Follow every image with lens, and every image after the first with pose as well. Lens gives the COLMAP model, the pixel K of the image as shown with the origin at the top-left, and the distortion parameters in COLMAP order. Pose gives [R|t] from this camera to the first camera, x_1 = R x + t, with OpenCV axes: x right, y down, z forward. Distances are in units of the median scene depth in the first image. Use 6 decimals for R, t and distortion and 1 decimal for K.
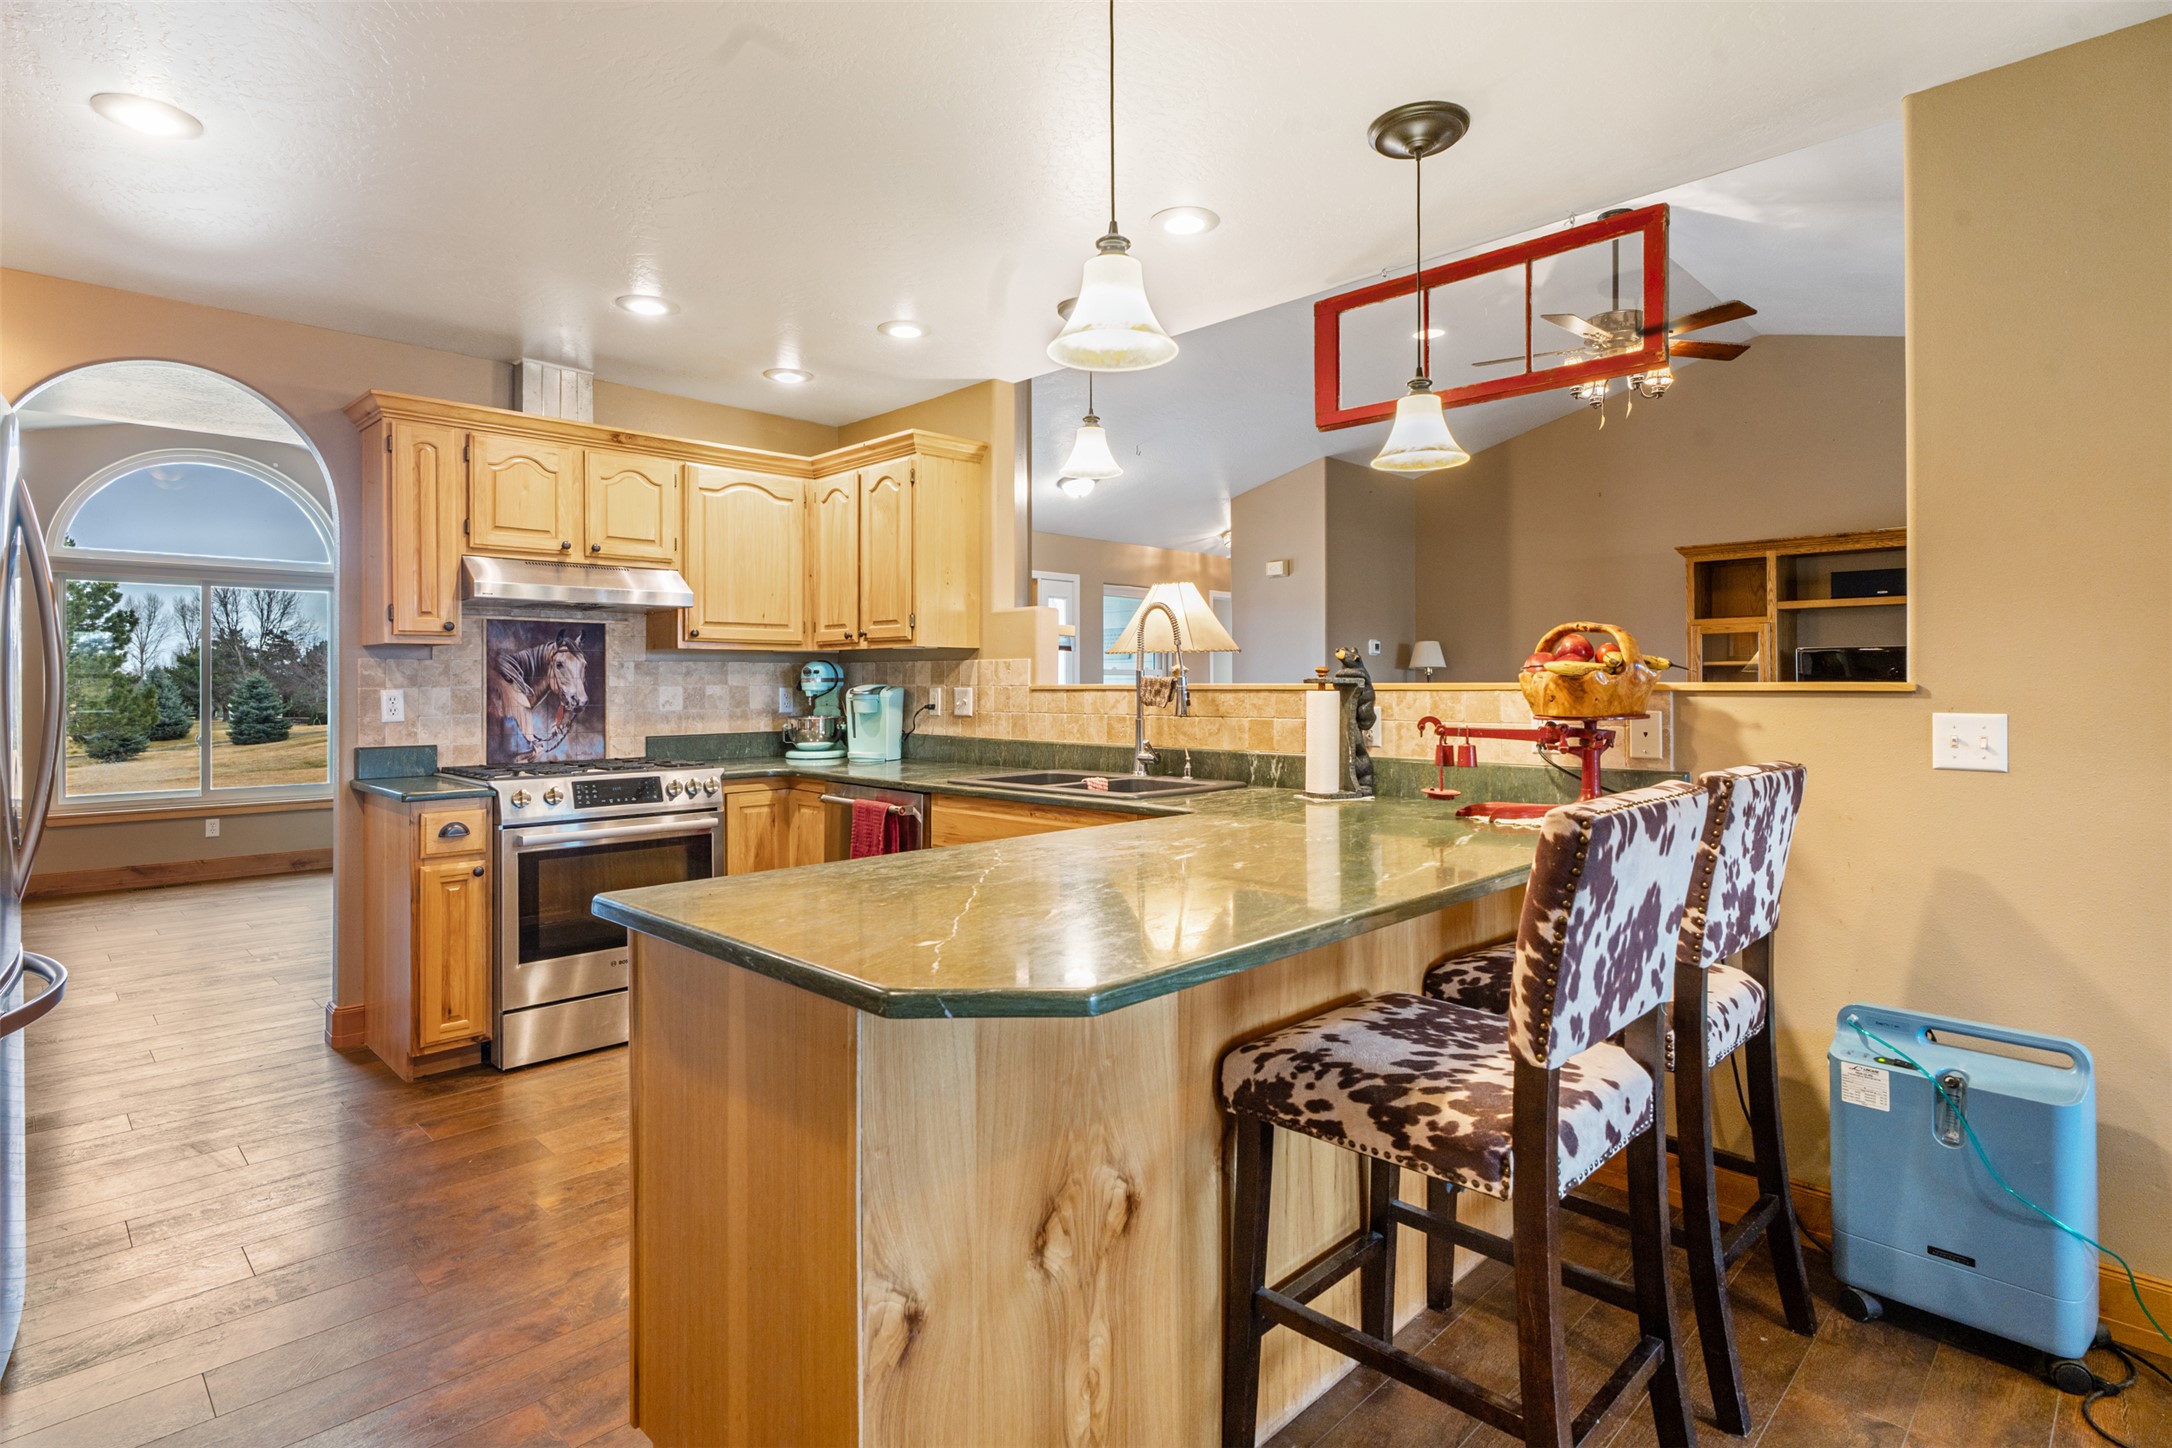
lens RADIAL K [[1109.6, 0, 1083.0], [0, 1109.6, 673.9], [0, 0, 1]] dist [-0.002200, -0.001619]
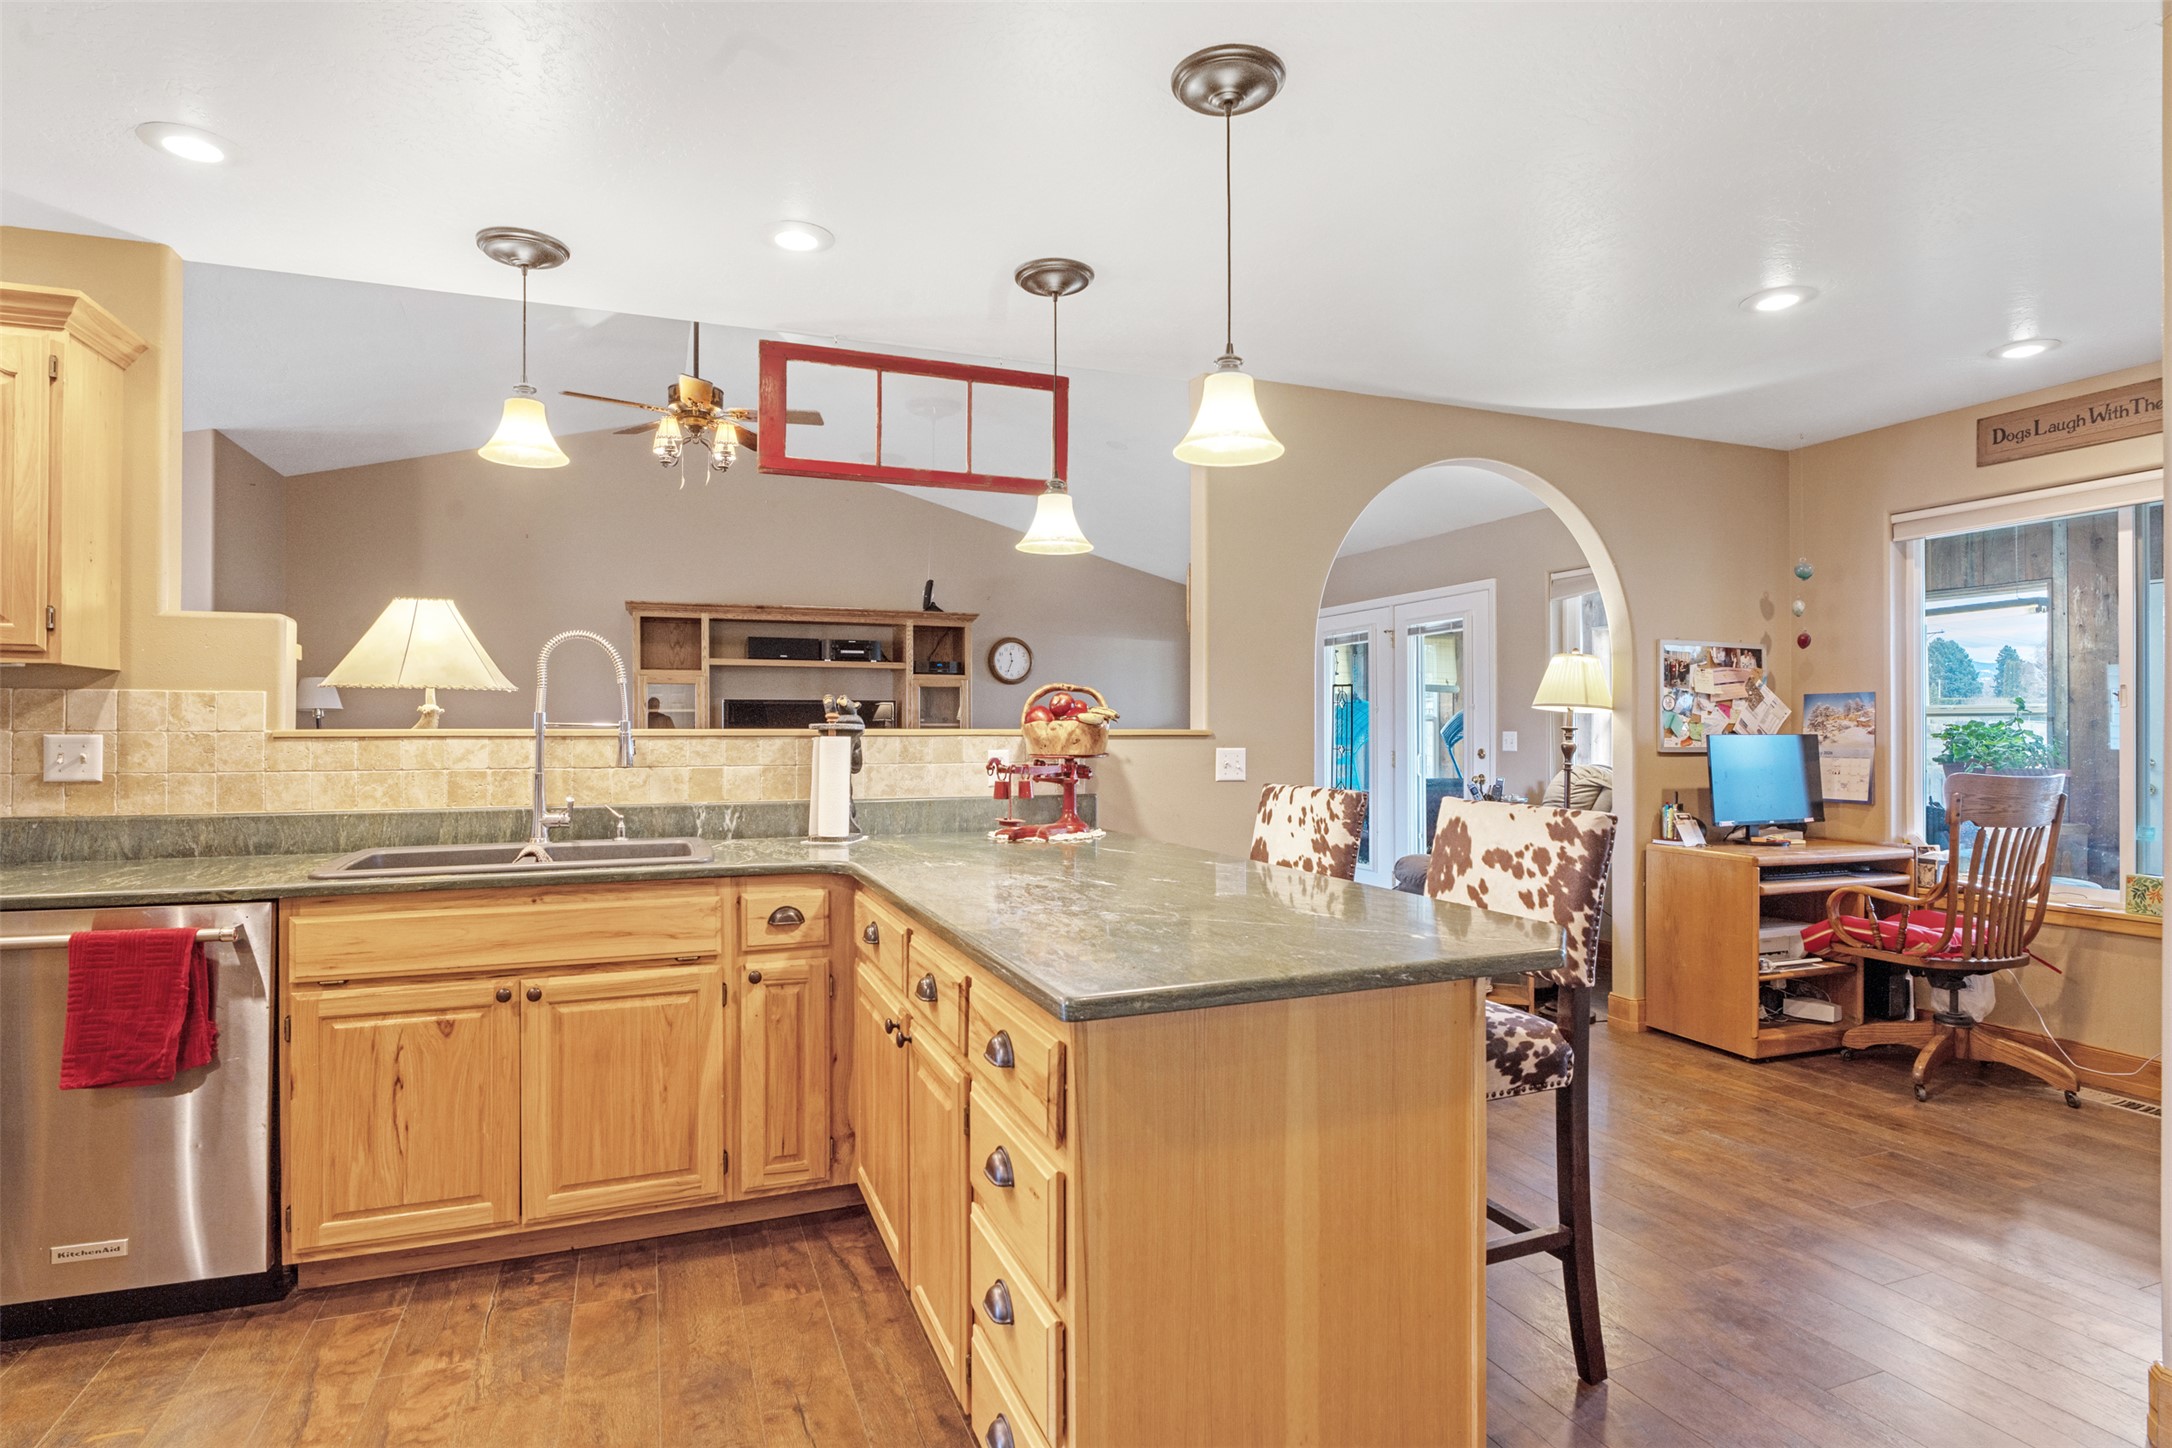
lens RADIAL K [[1109.6, 0, 1075.4], [0, 1109.6, 722.9], [0, 0, 1]] dist [-0.002200, -0.001619]
pose [[0.401430, 0.005095, 0.915876, -0.465081], [-0.010943, 0.999940, -0.000766, 0.000607], [-0.915824, -0.009714, 0.401461, 0.283623]]
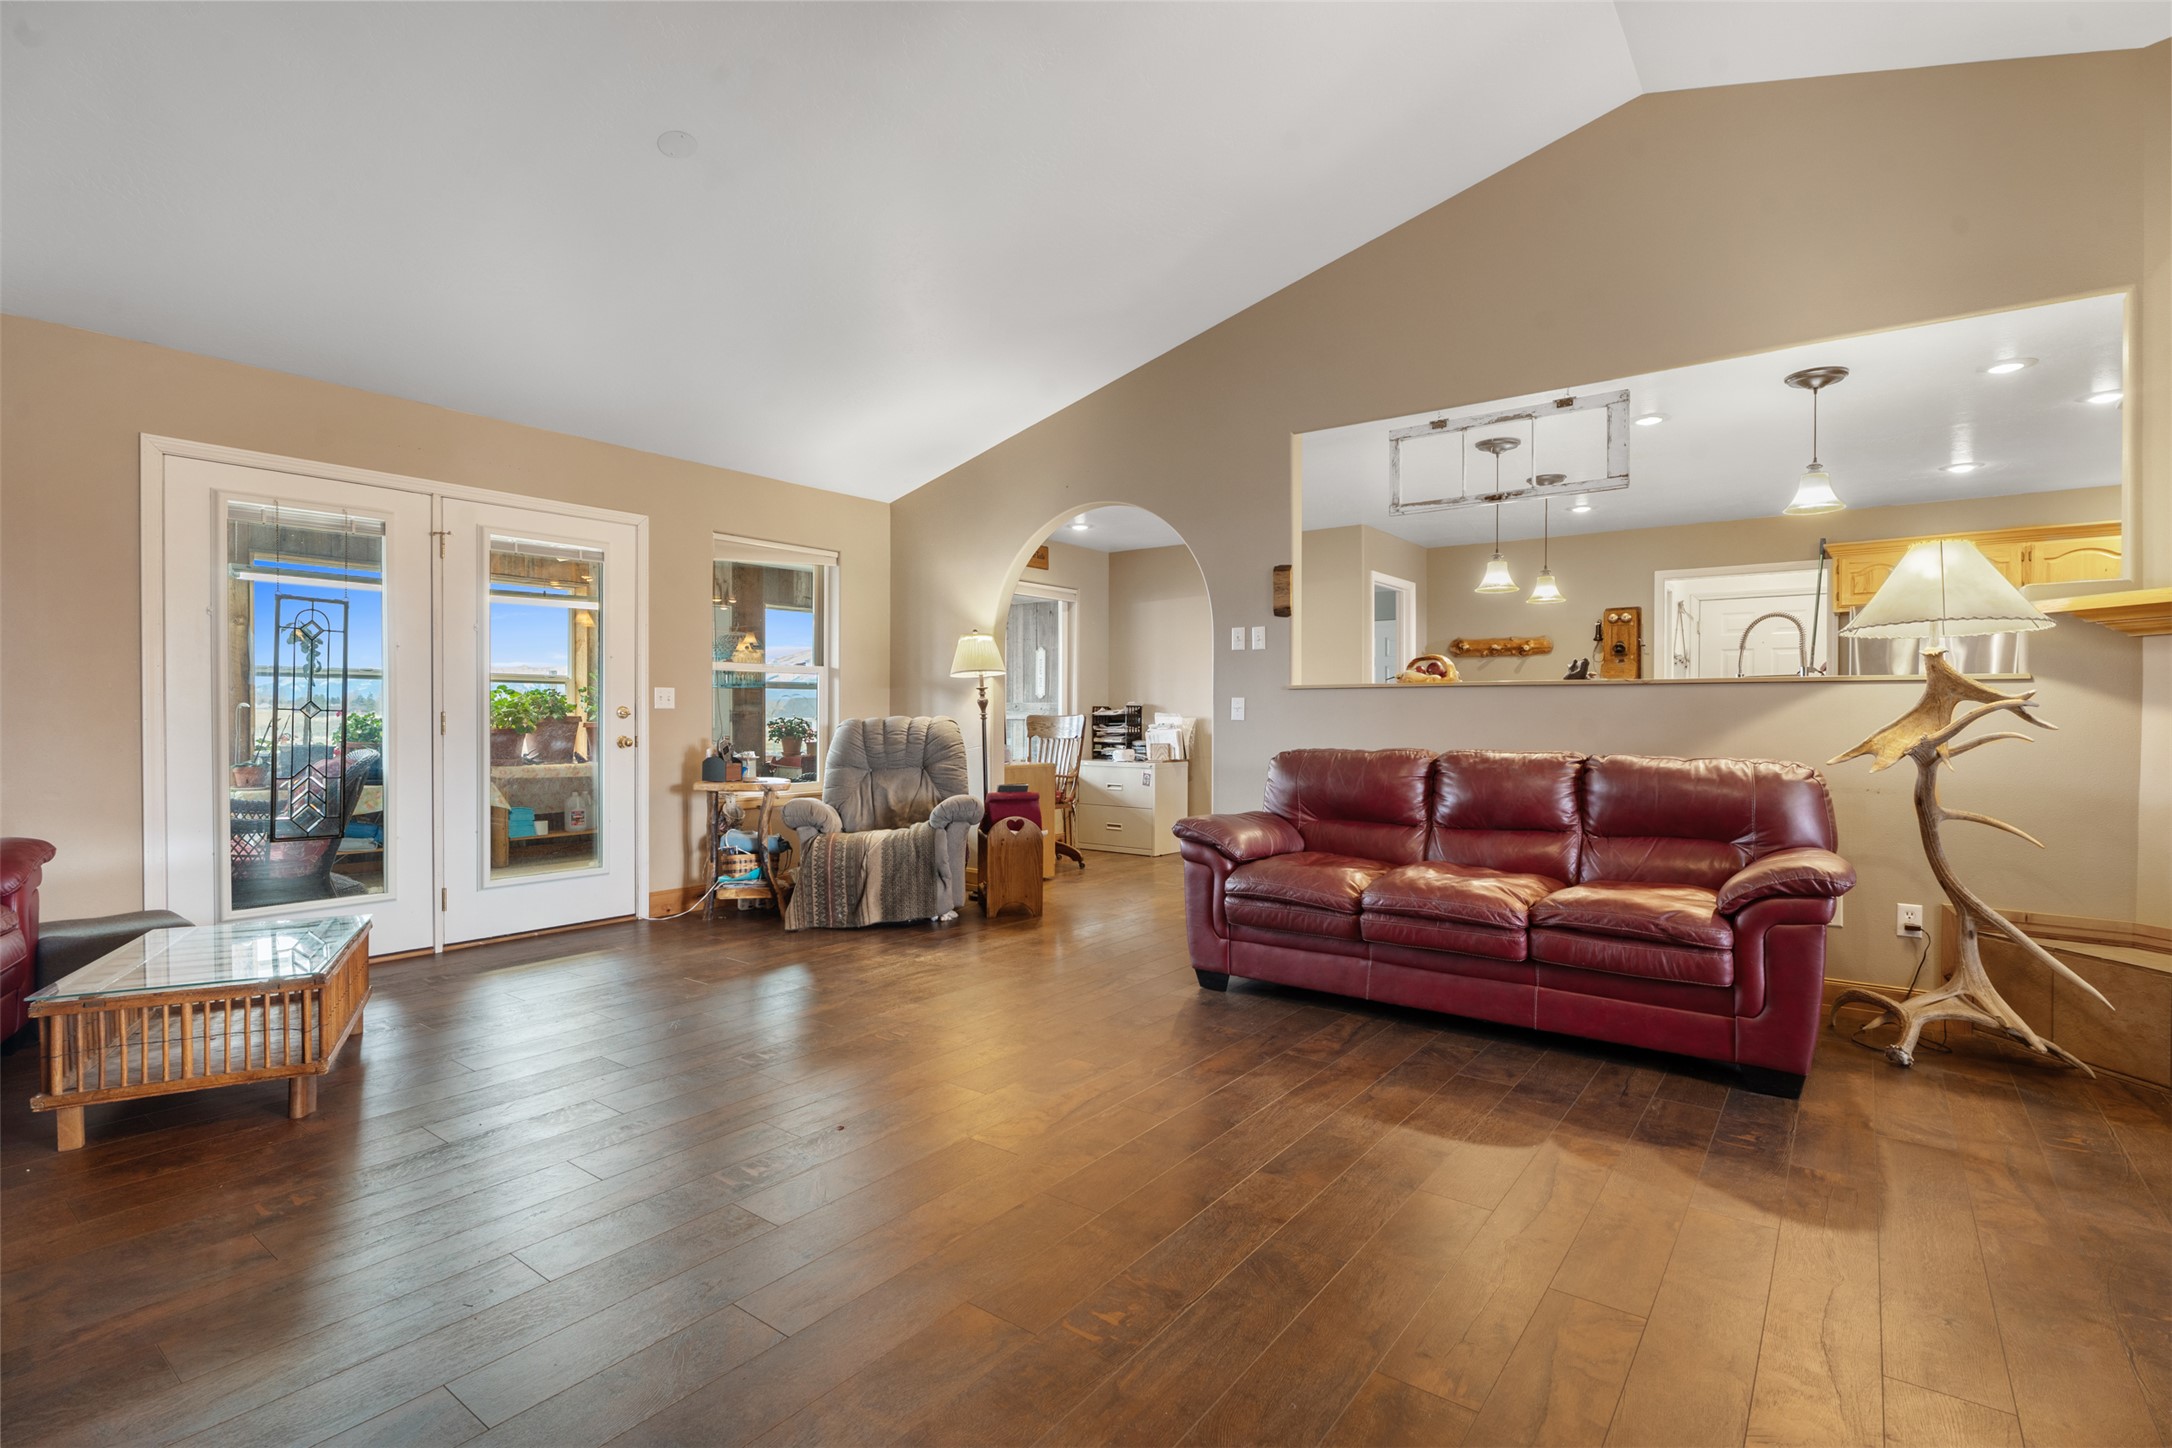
lens RADIAL K [[1037.3, 0, 1080.3], [0, 1037.3, 716.2], [0, 0, 1]] dist [-0.017484, 0.000288]
pose [[-0.989976, -0.002561, -0.141214, 0.841094], [-0.001224, 0.999954, -0.009553, 0.053224], [0.141232, -0.009284, -0.989933, 1.718544]]
